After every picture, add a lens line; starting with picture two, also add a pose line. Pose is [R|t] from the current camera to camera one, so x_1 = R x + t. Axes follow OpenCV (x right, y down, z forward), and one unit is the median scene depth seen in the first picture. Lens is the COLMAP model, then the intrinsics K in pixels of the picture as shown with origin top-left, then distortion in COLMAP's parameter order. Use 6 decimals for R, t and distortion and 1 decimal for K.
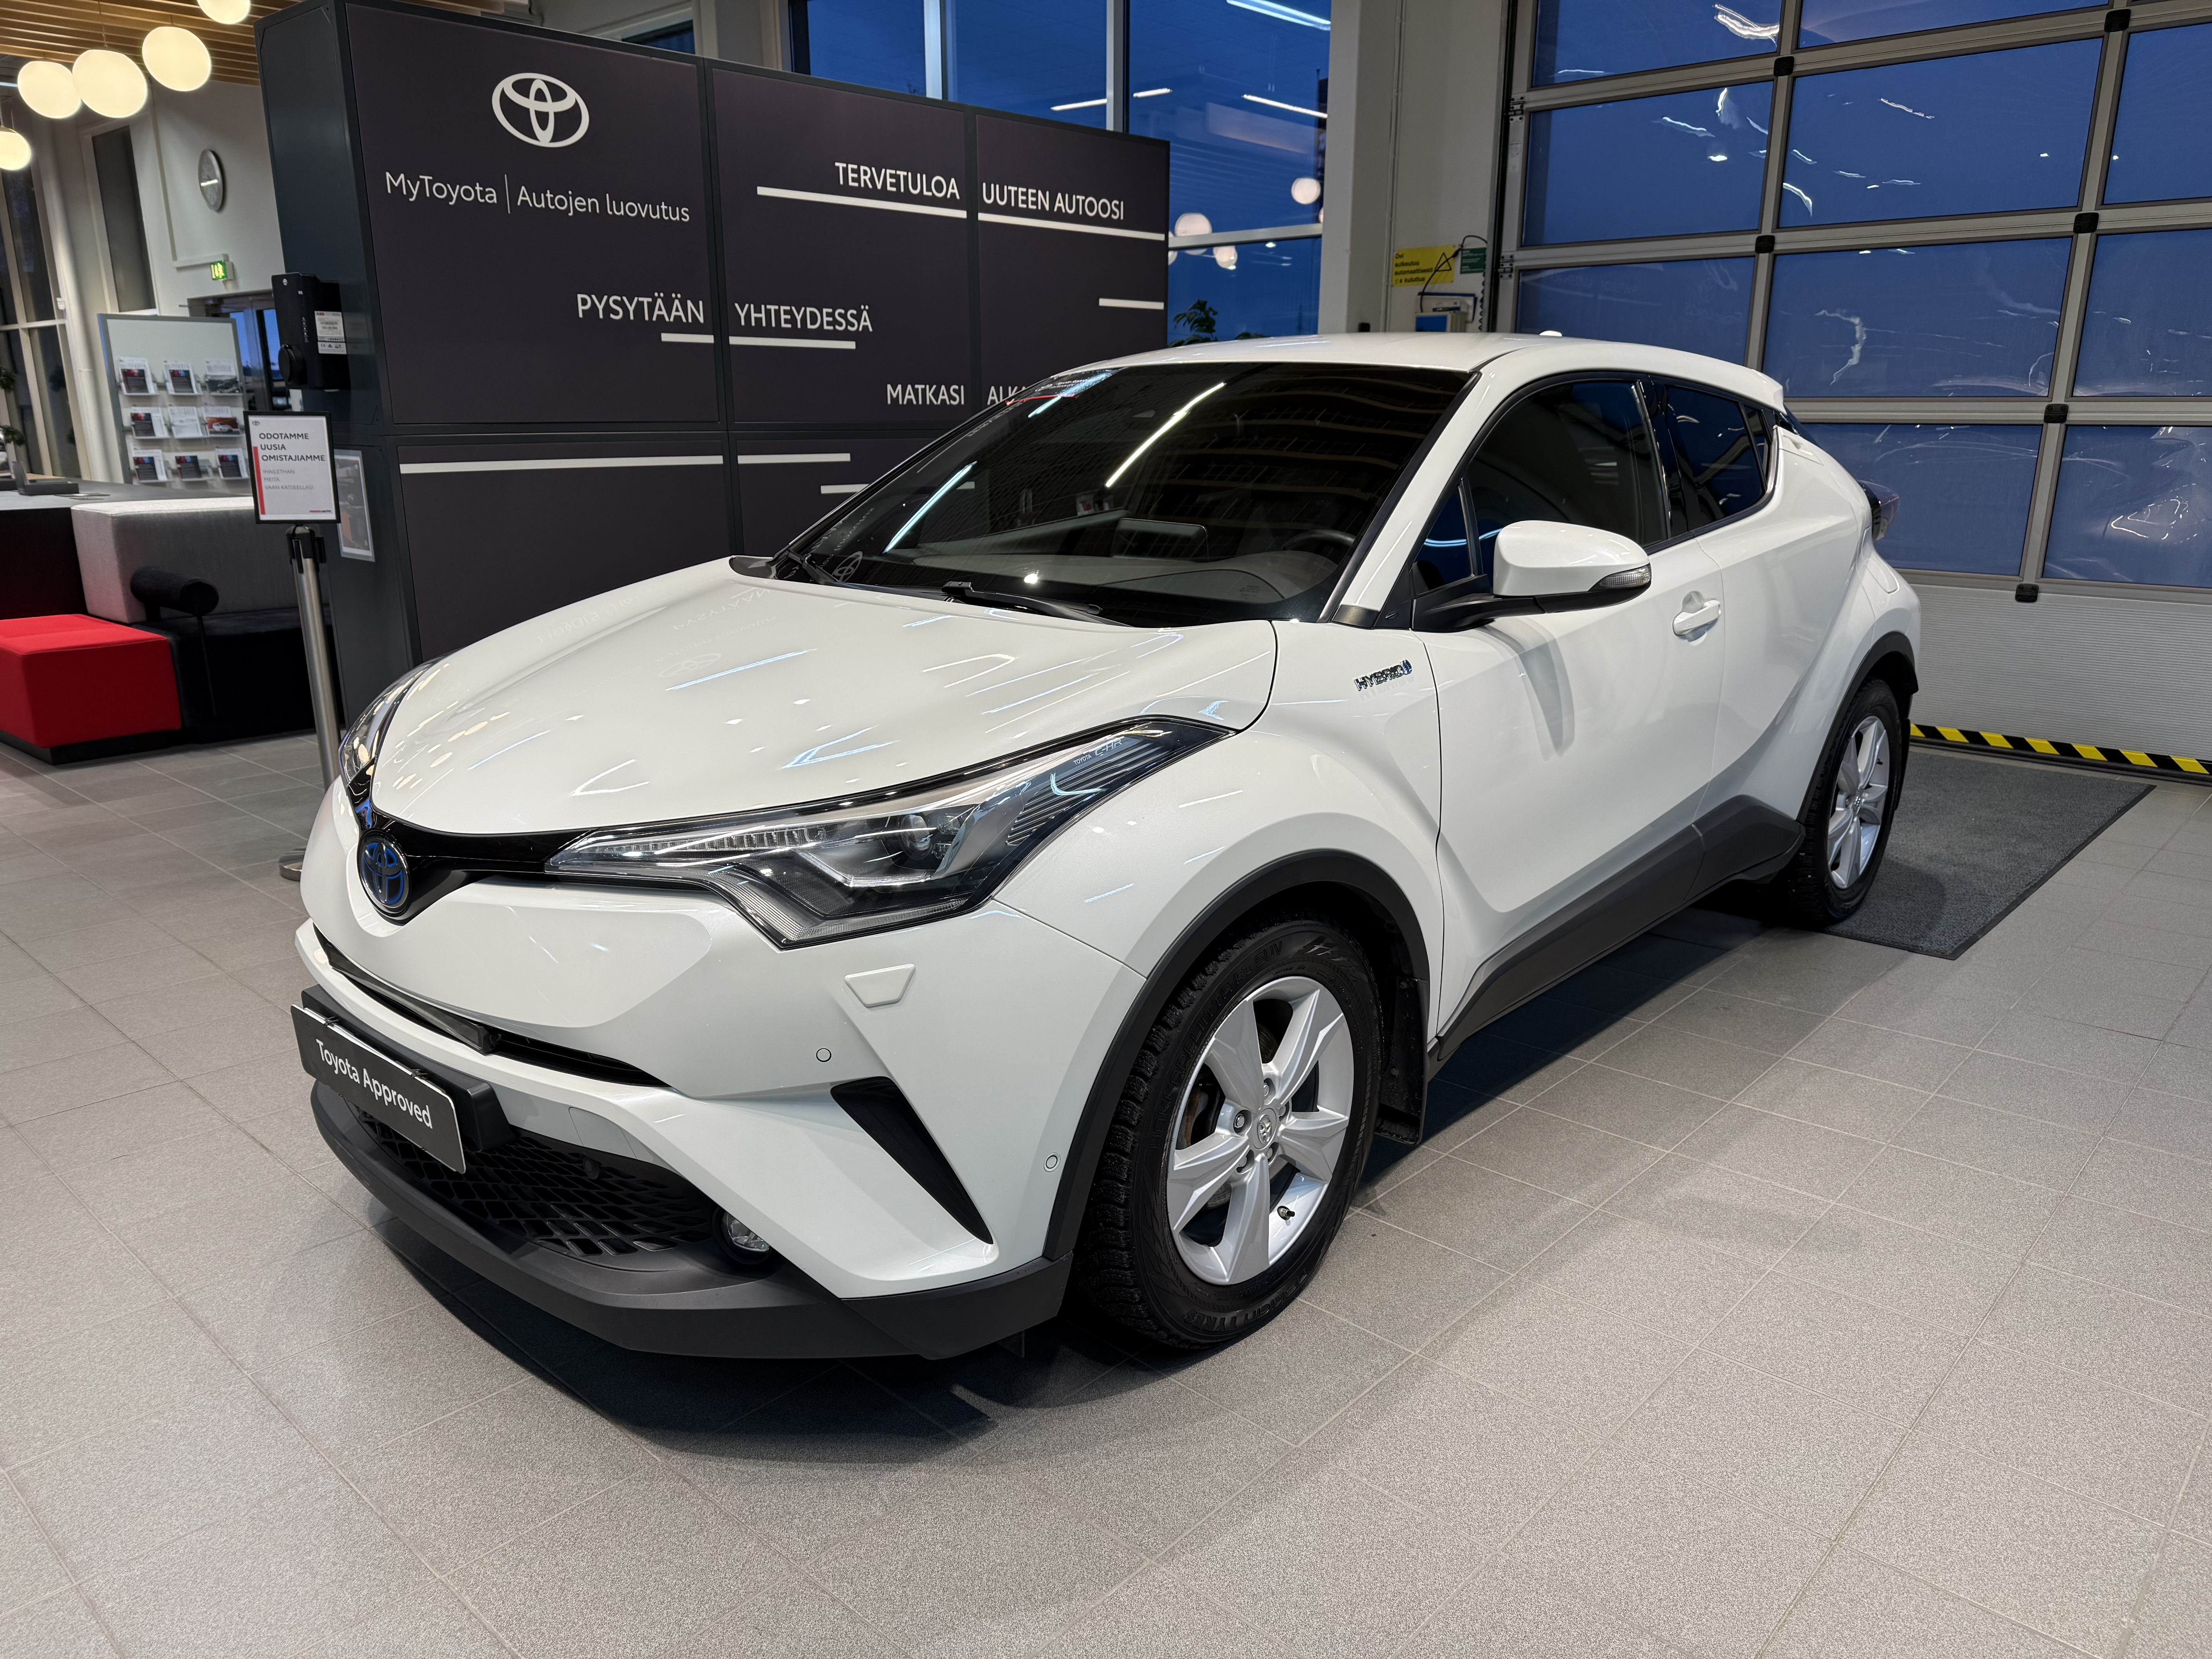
lens RADIAL K [[1552.2, 0, 1107.7], [0, 1552.2, 801.5], [0, 0, 1]] dist [0.063635, -0.125640]
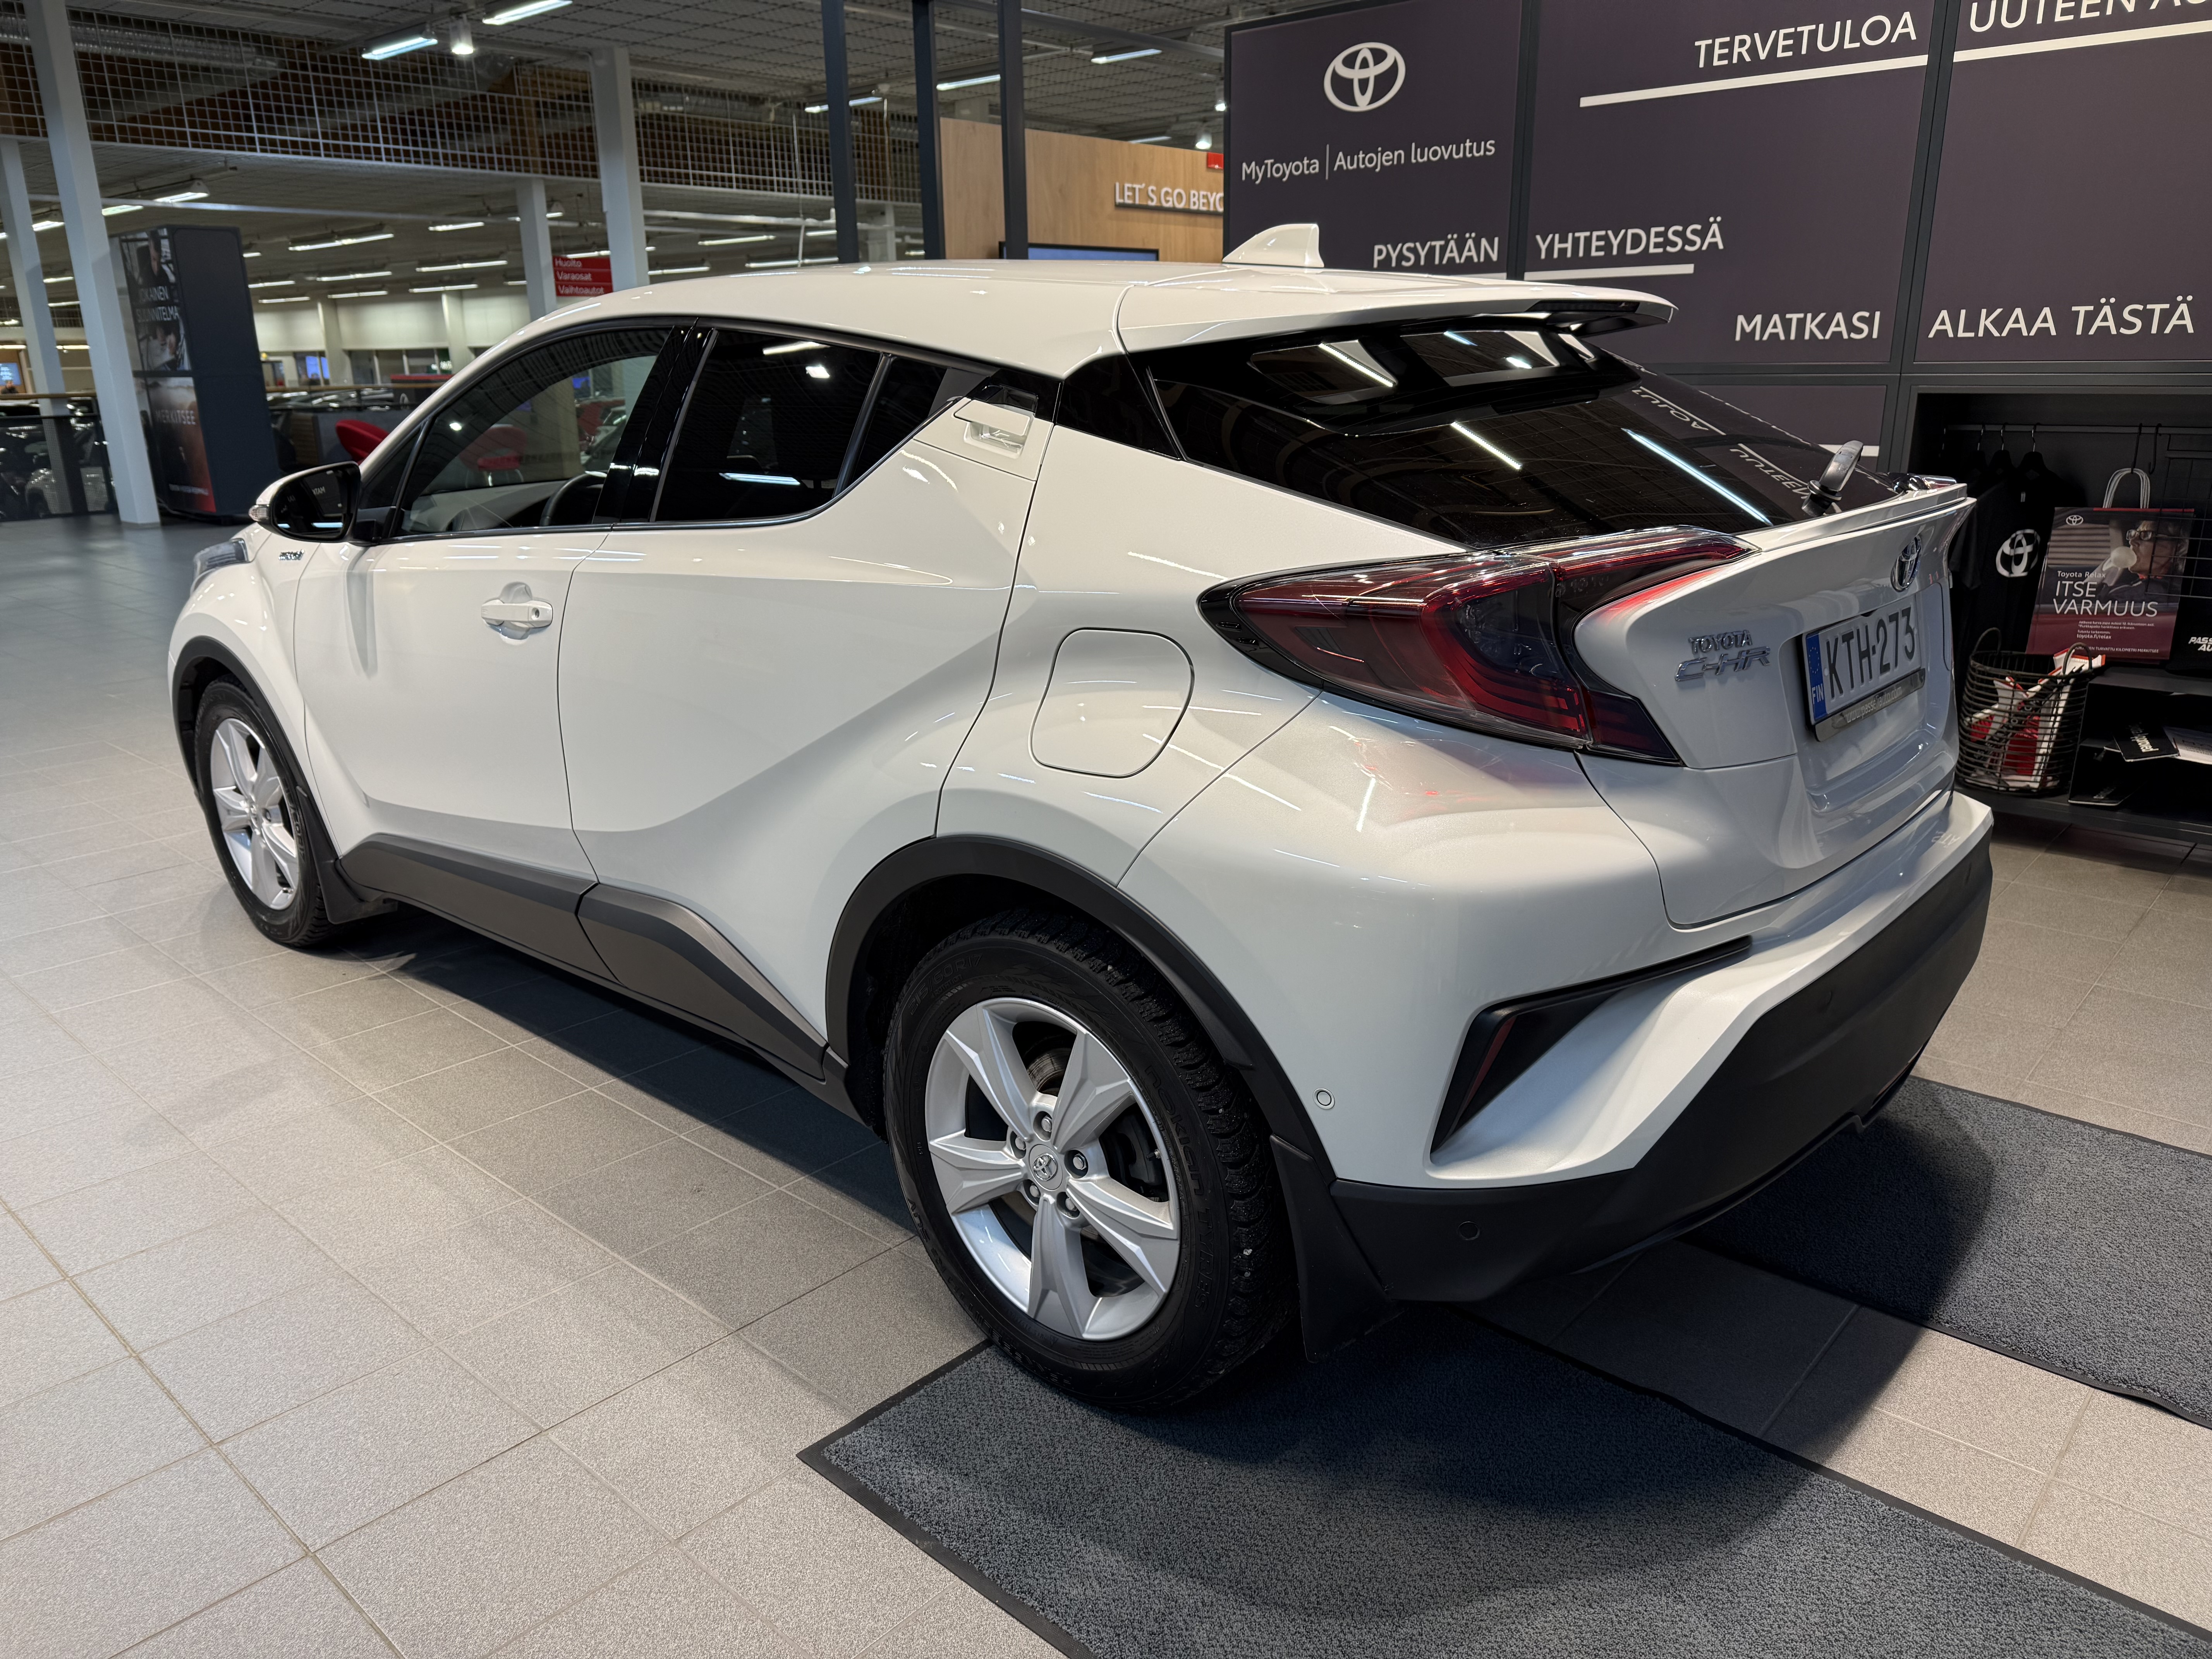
lens RADIAL K [[1588.9, 0, 1095.5], [0, 1588.9, 791.1], [0, 0, 1]] dist [-0.003616, -0.009814]
pose [[-0.001789, 0.263596, -0.964631, 0.763172], [-0.234096, 0.937719, 0.256676, -0.199315], [0.972212, 0.226276, 0.060029, 0.795580]]
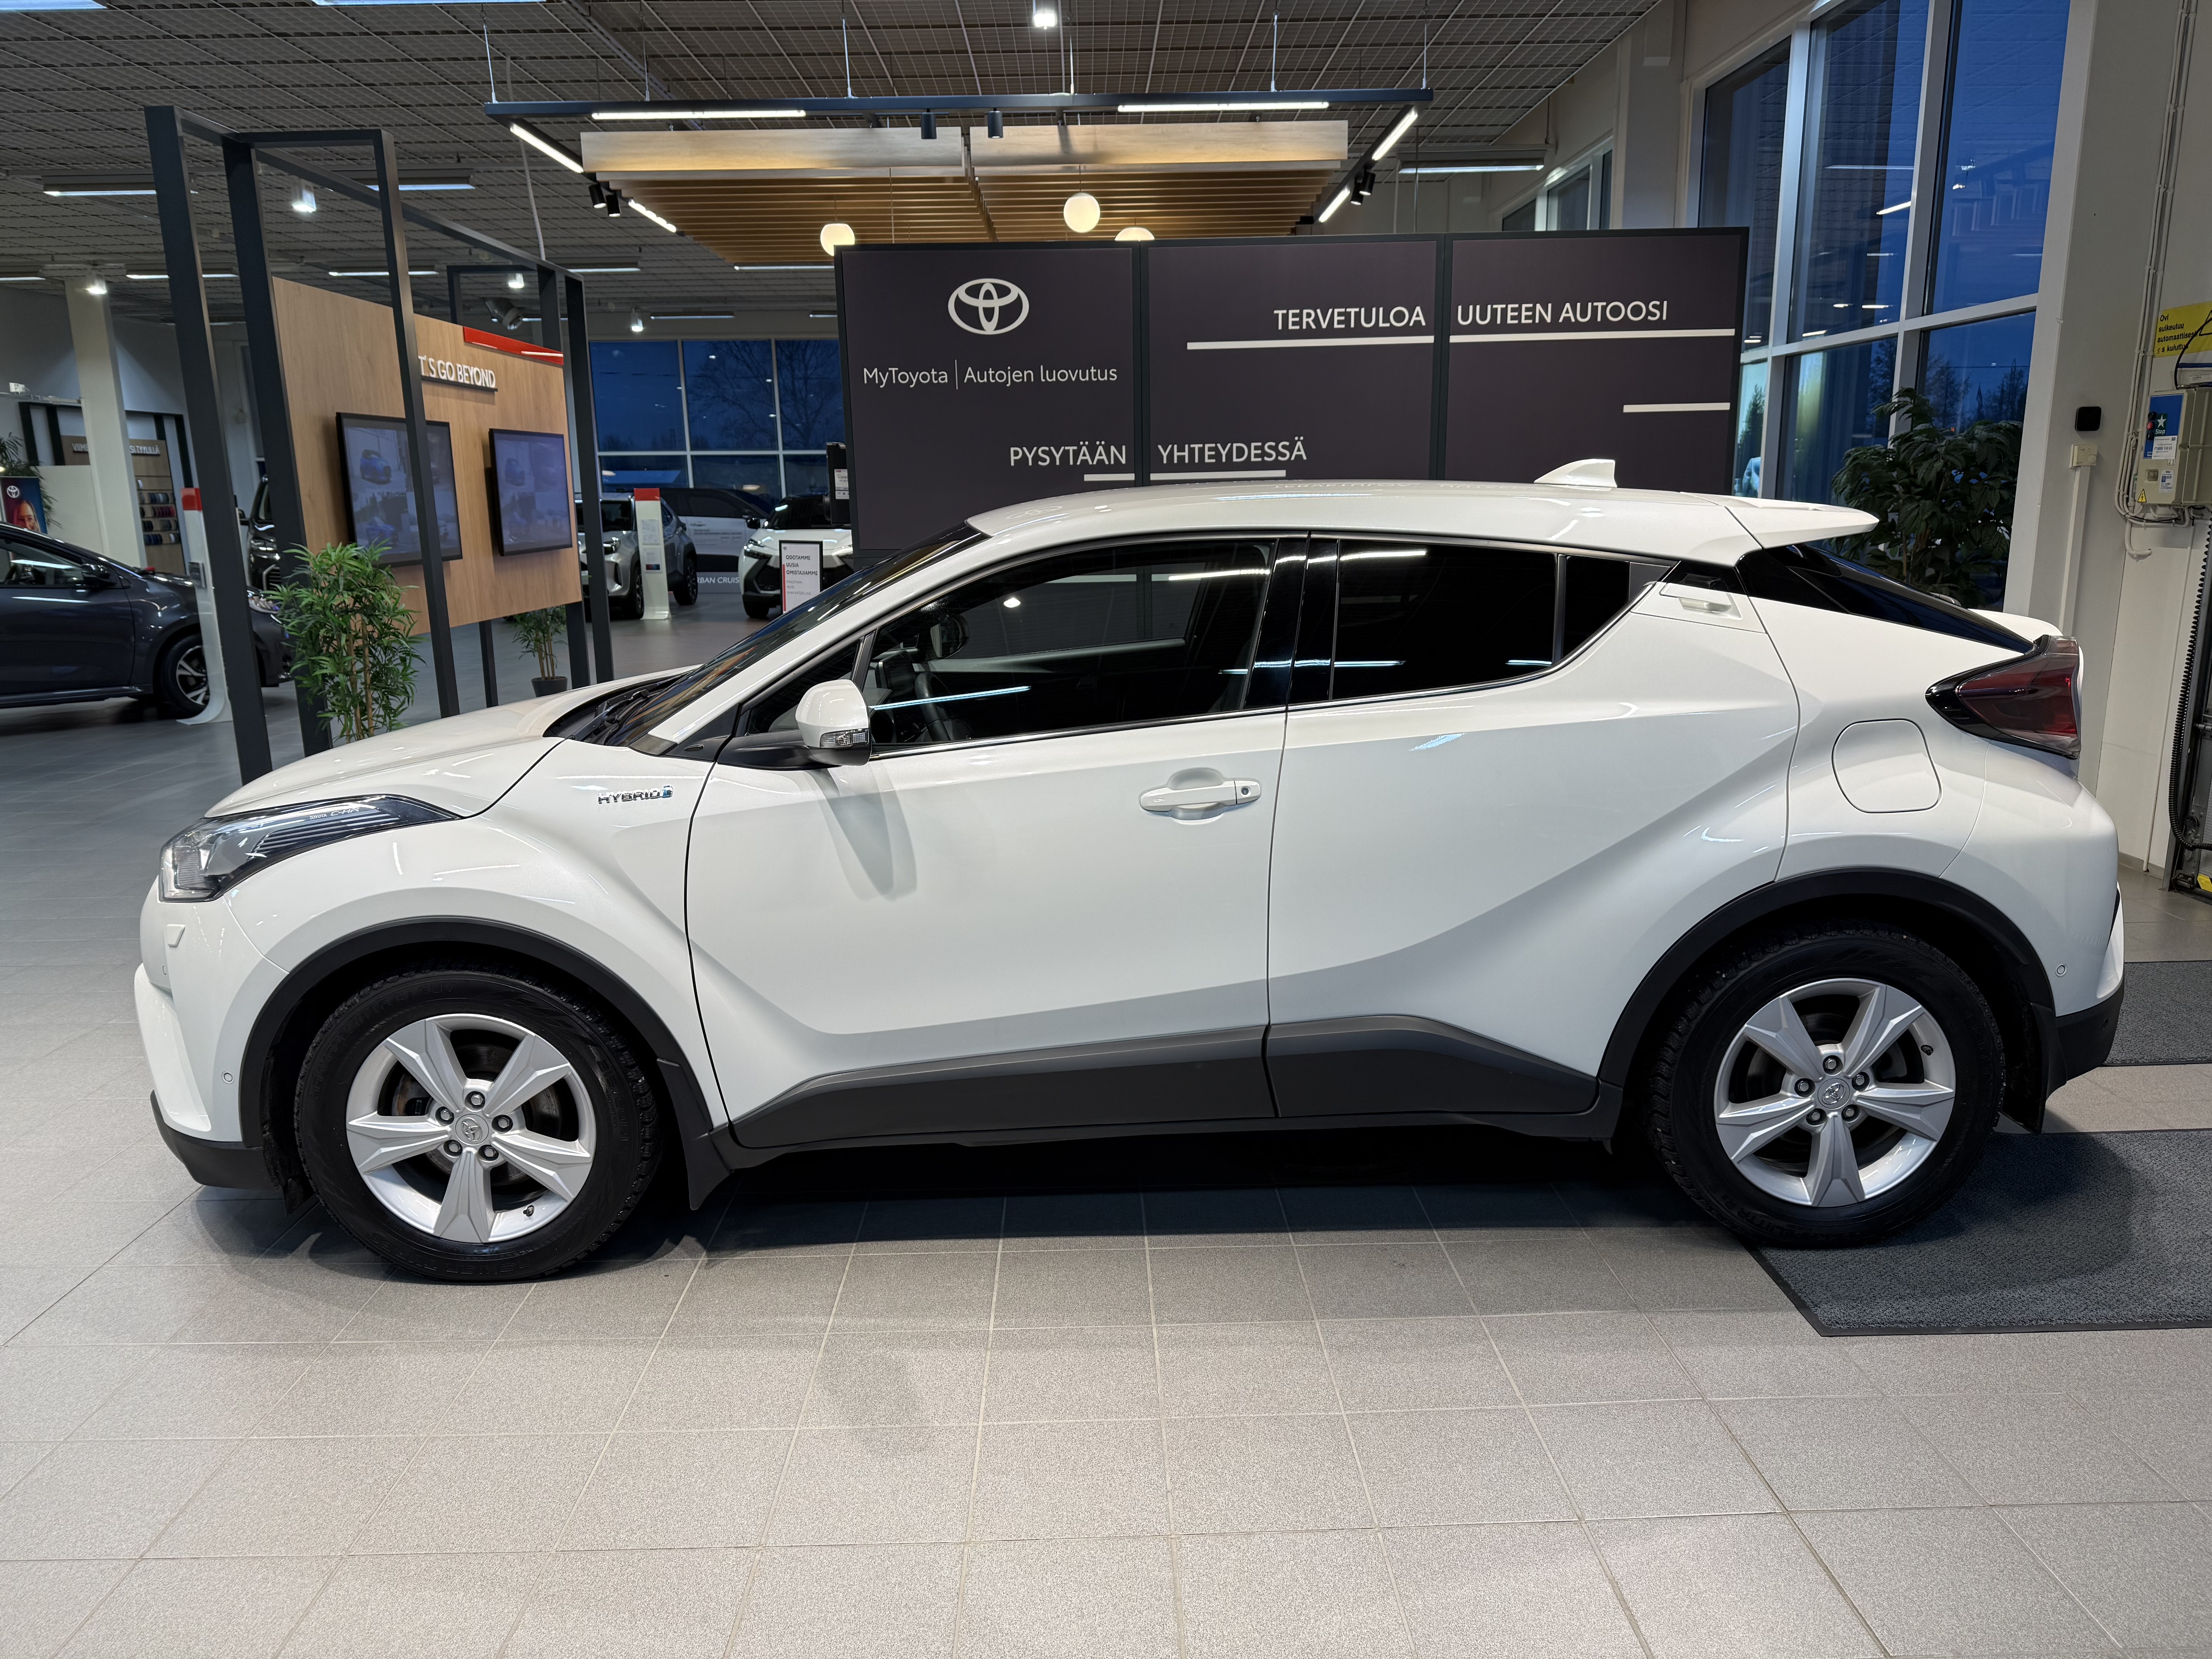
lens RADIAL K [[1518.8, 0, 1106.0], [0, 1518.8, 829.5], [0, 0, 1]] dist [0.078212, -0.108417]
pose [[0.687671, 0.138716, -0.712647, 0.605287], [-0.160430, 0.986347, 0.037184, -0.074741], [0.708075, 0.088760, 0.700537, 0.208705]]
